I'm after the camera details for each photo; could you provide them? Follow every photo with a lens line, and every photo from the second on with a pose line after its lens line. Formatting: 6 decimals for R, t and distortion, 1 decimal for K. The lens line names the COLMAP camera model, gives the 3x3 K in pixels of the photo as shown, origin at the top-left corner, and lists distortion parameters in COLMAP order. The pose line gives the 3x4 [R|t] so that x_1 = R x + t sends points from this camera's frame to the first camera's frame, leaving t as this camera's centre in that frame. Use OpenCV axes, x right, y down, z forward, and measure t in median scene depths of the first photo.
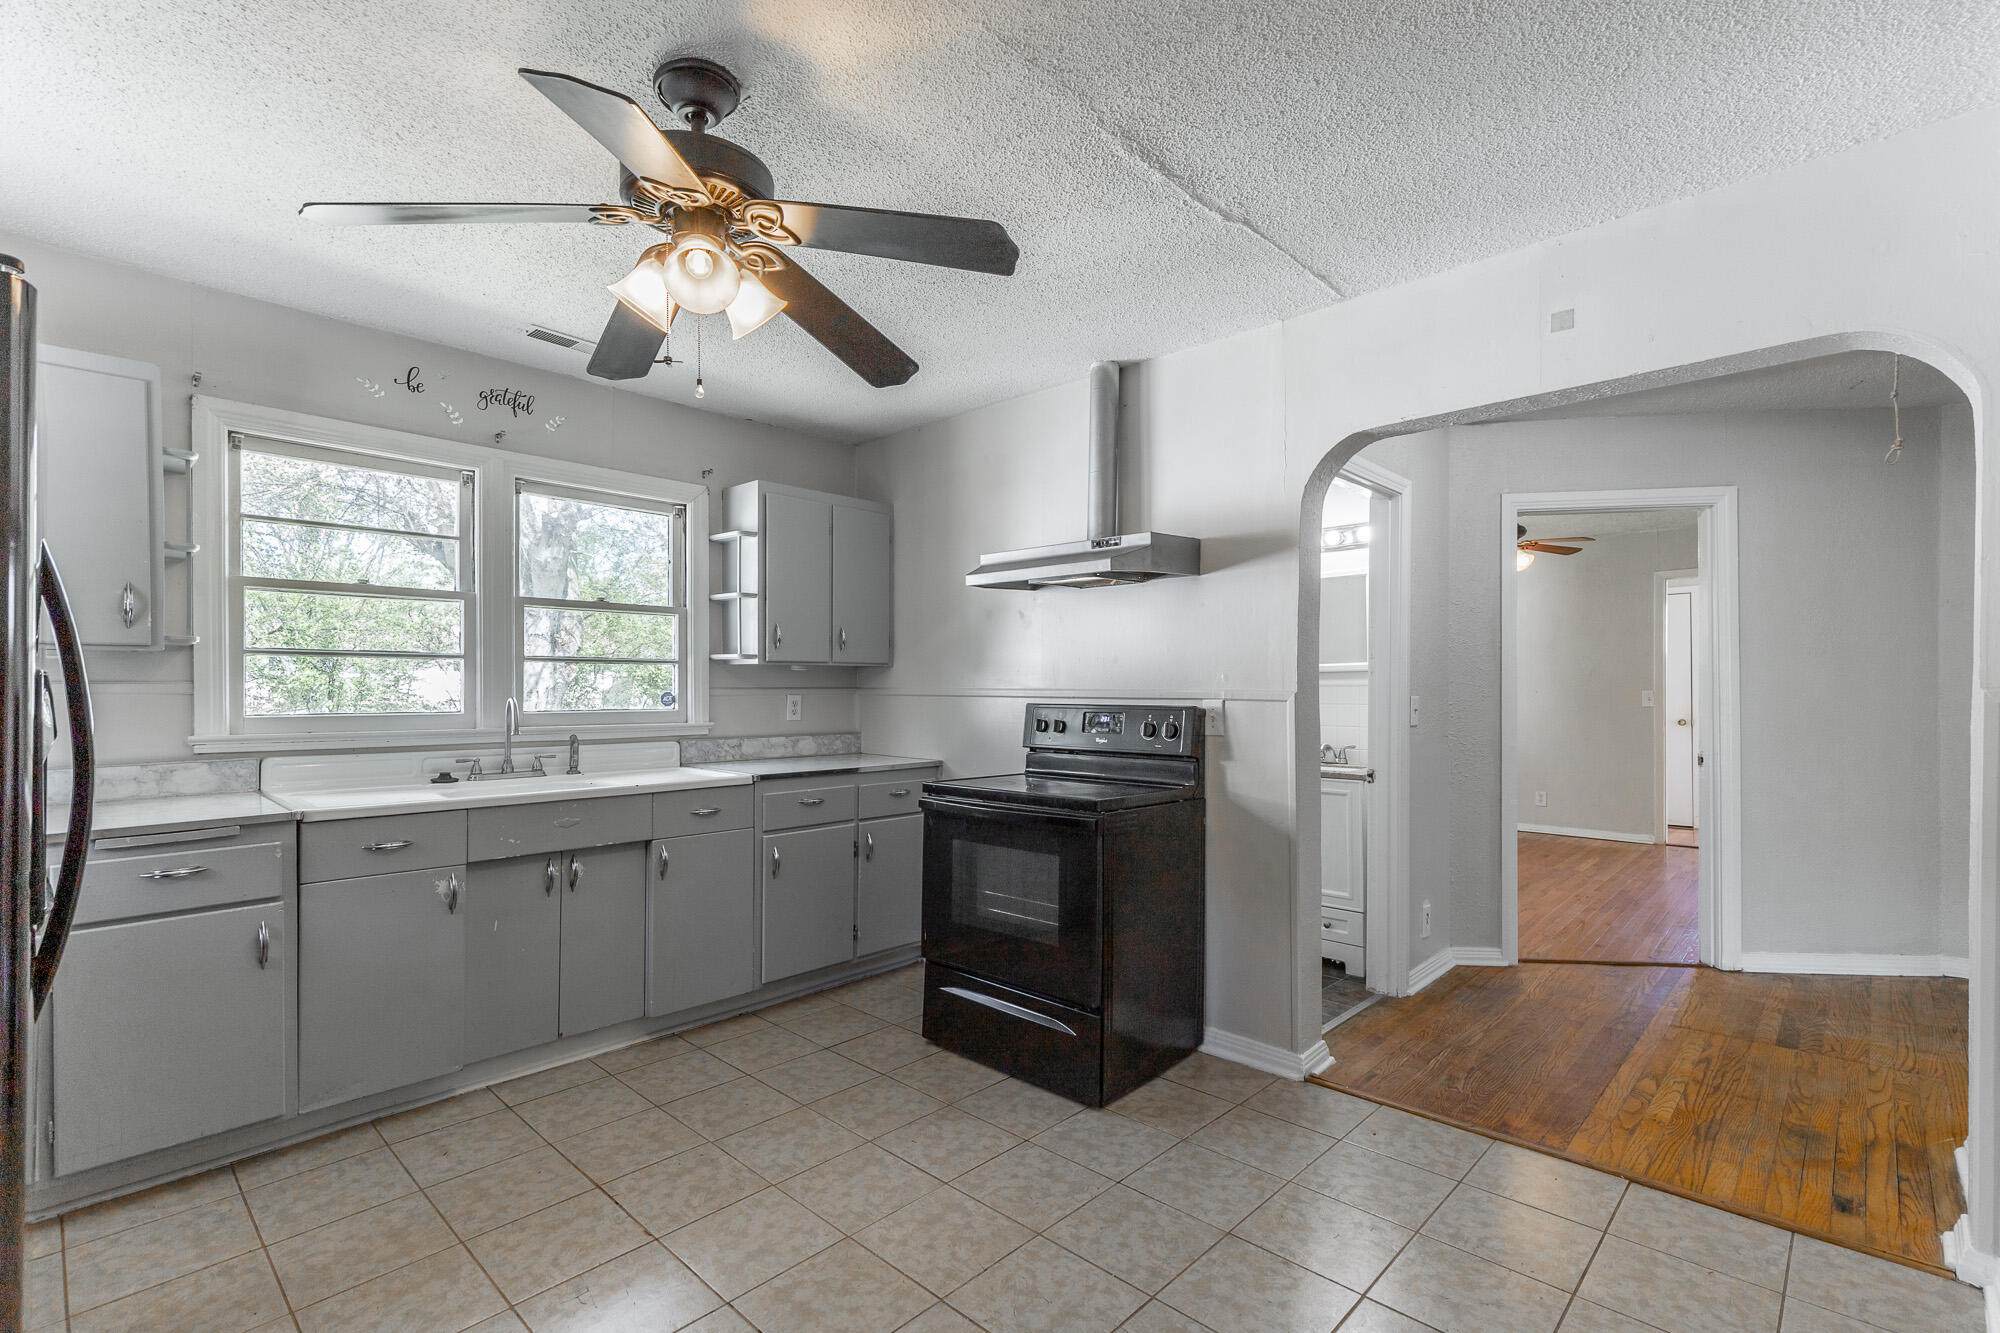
lens RADIAL K [[907.8, 0, 1002.6], [0, 907.8, 685.7], [0, 0, 1]] dist [0.003700, 0.000183]
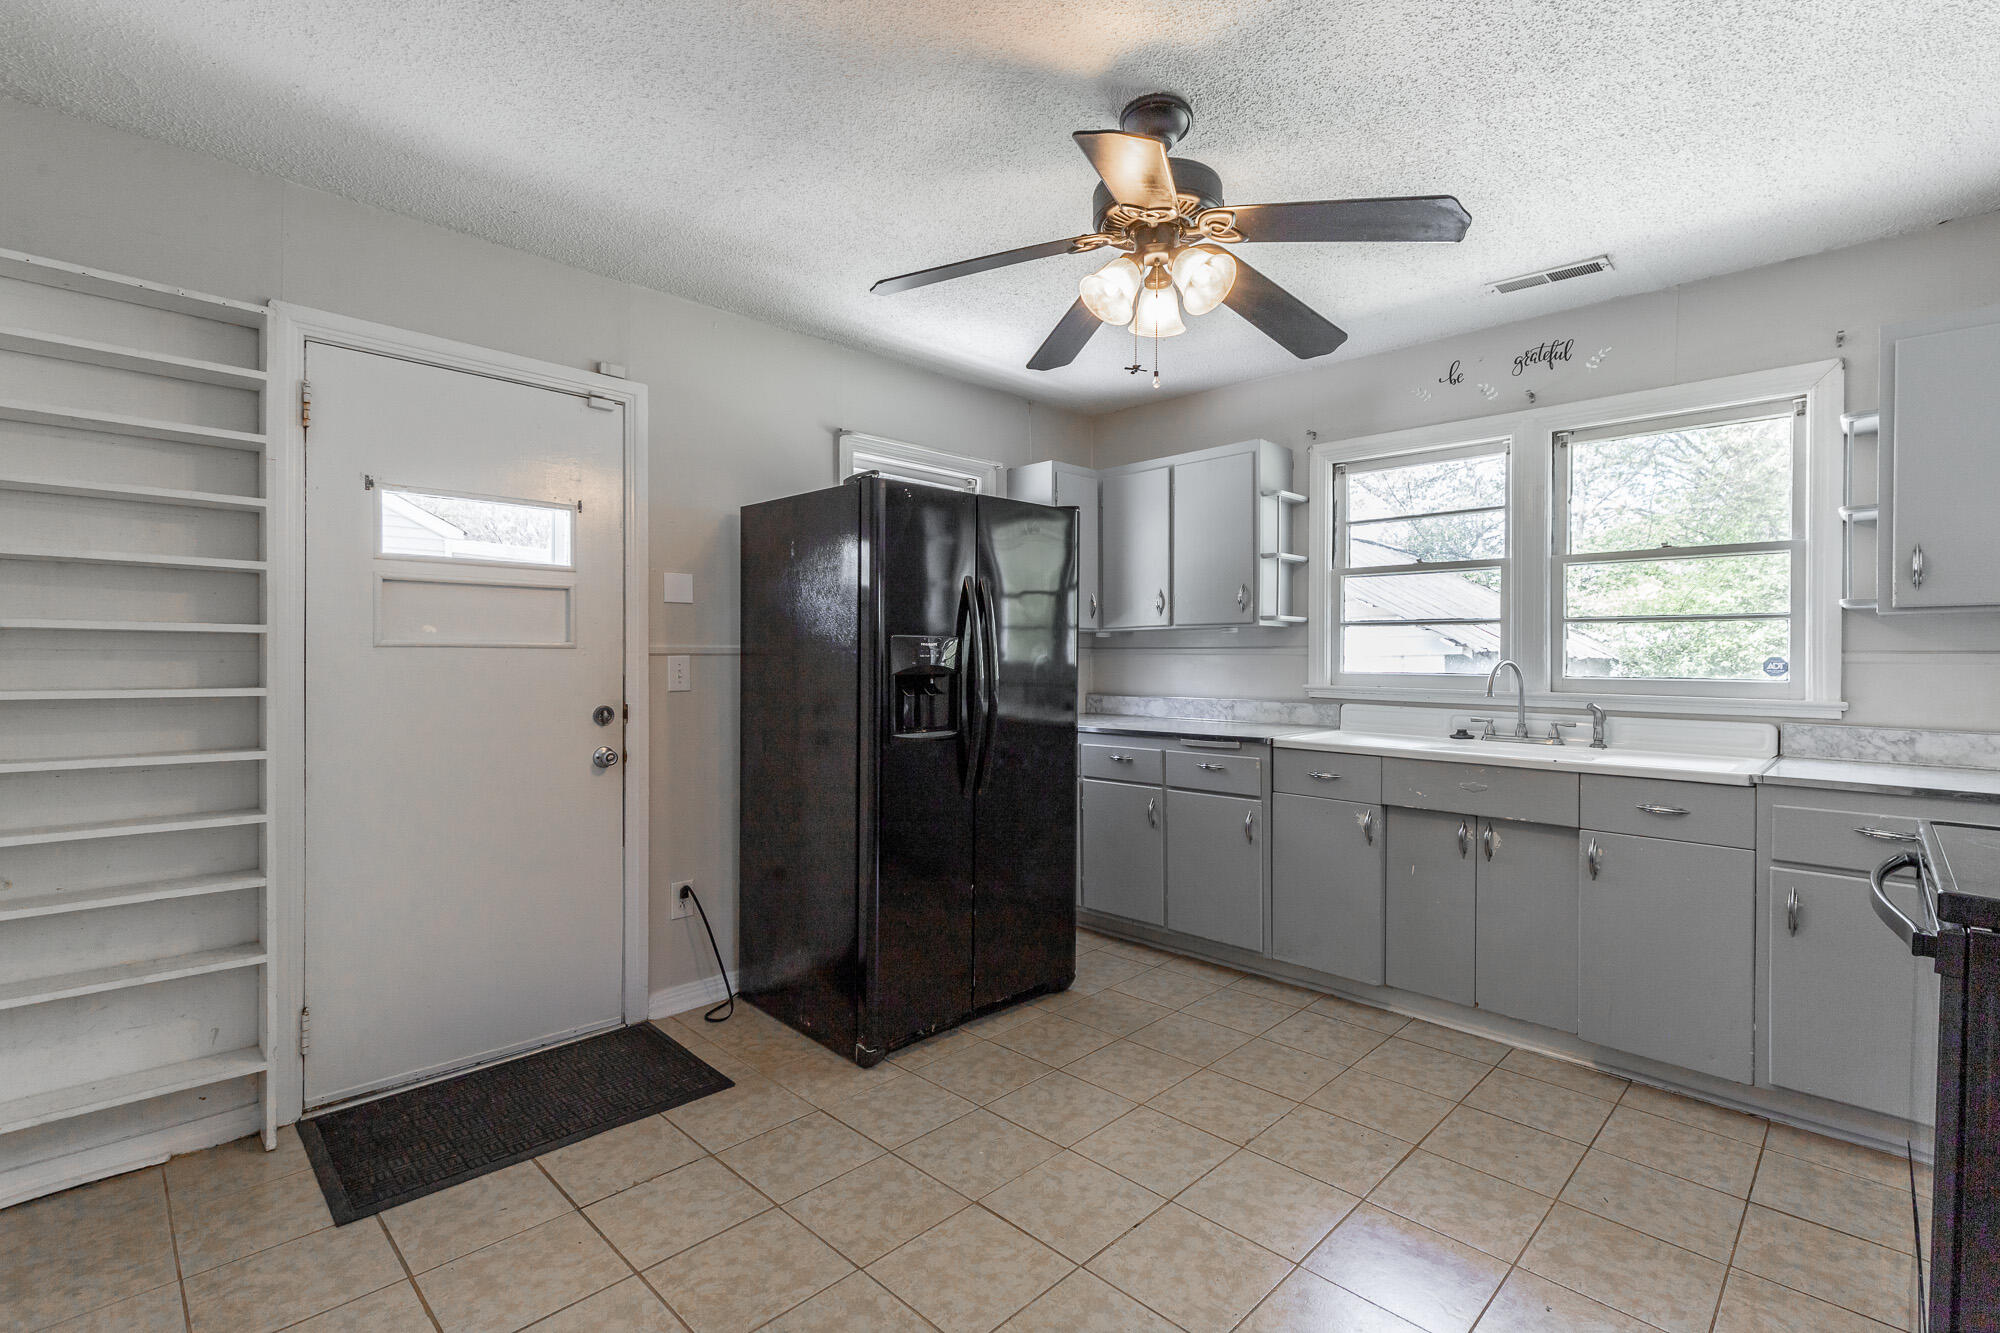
lens RADIAL K [[907.8, 0, 1002.7], [0, 907.8, 654.0], [0, 0, 1]] dist [0.003700, 0.000183]
pose [[-0.026981, -0.002374, -0.999633, 0.471351], [-0.004142, 0.999989, -0.002263, 0.010637], [0.999627, 0.004079, -0.026991, 0.478238]]
